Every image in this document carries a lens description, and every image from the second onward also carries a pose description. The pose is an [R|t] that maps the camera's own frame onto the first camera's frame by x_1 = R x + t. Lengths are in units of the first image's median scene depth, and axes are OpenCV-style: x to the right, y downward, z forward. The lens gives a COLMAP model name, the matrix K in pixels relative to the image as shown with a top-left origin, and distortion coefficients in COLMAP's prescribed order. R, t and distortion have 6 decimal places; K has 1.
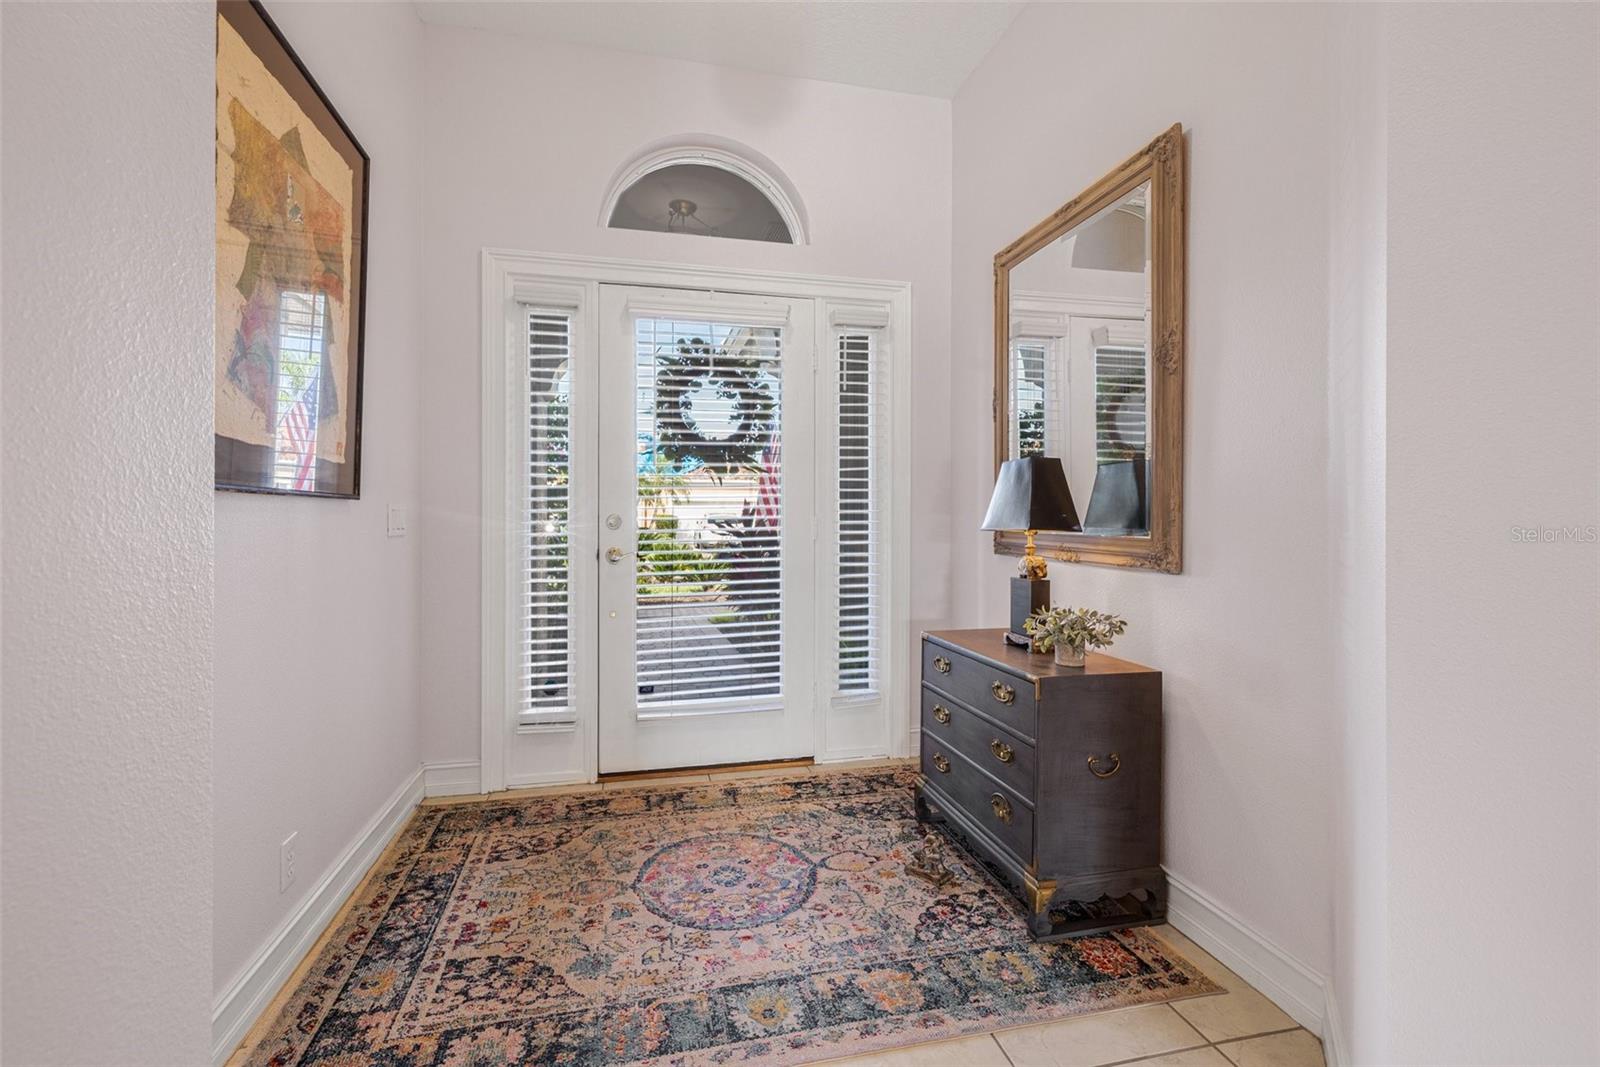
lens RADIAL K [[681.9, 0, 794.7], [0, 681.9, 522.6], [0, 0, 1]] dist [0.001254, -0.000890]
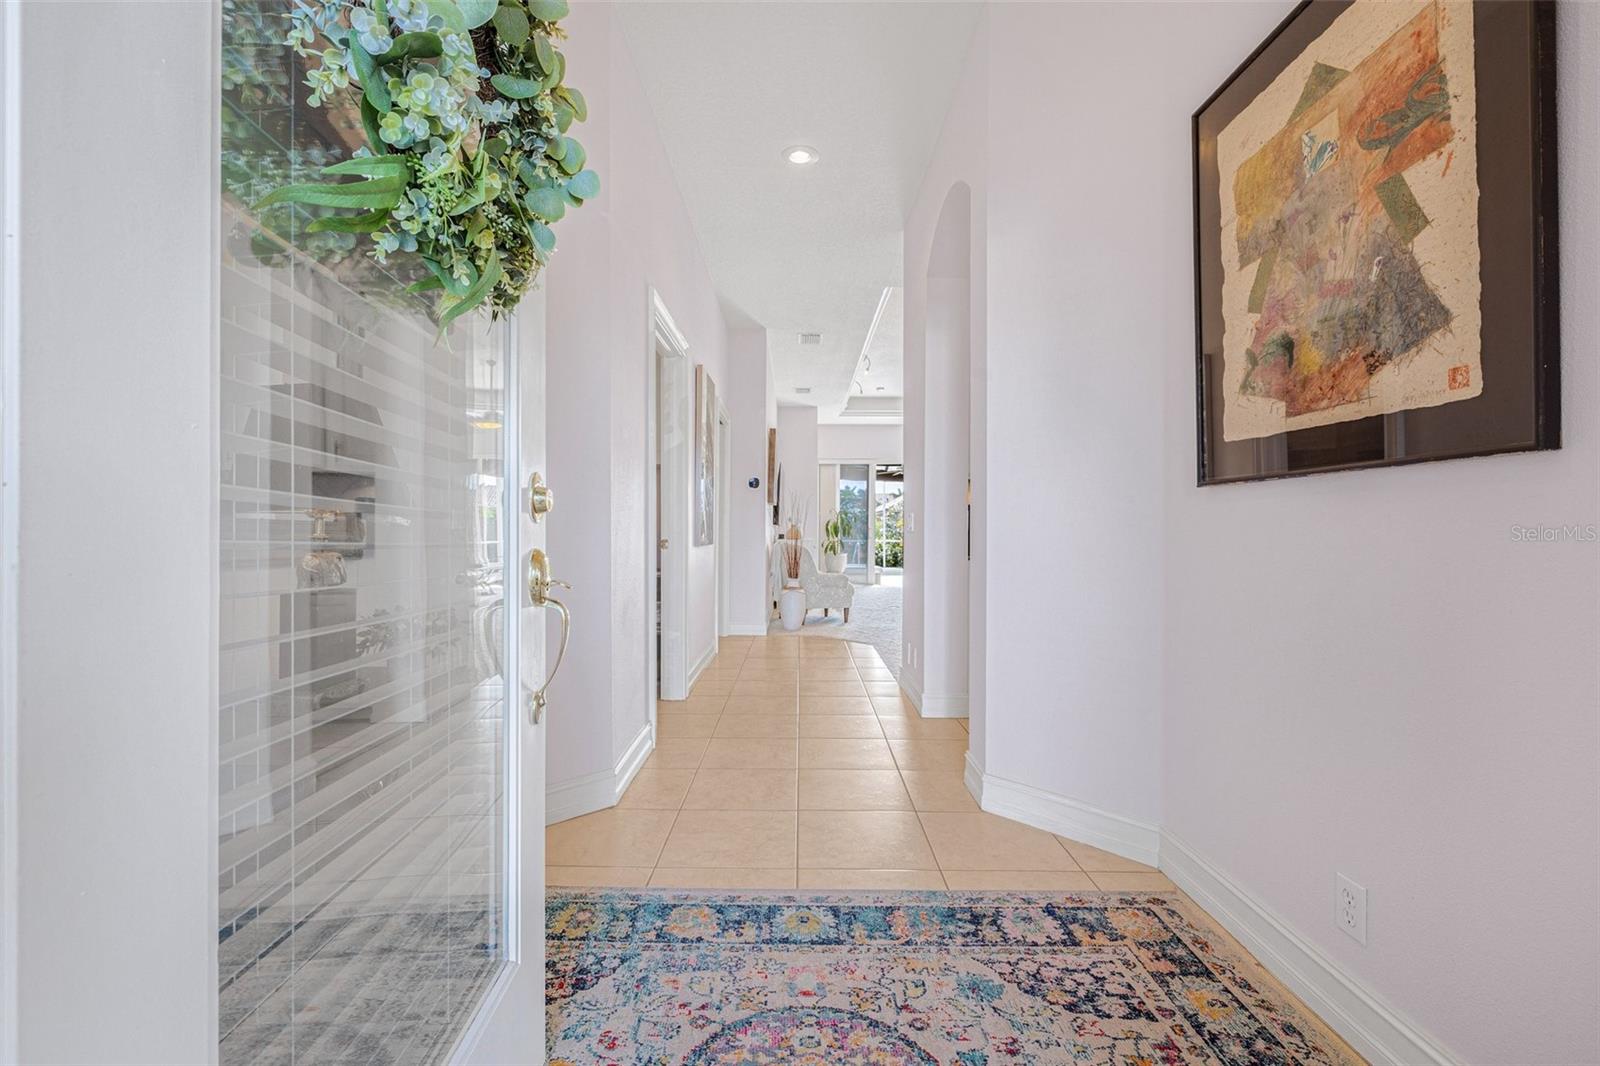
lens RADIAL K [[681.9, 0, 797.1], [0, 681.9, 529.7], [0, 0, 1]] dist [0.001254, -0.000890]
pose [[-0.973123, -0.006650, 0.230192, -0.277858], [-0.006241, 0.999977, 0.002507, 0.035054], [-0.230203, 0.001003, -0.973142, 2.031593]]
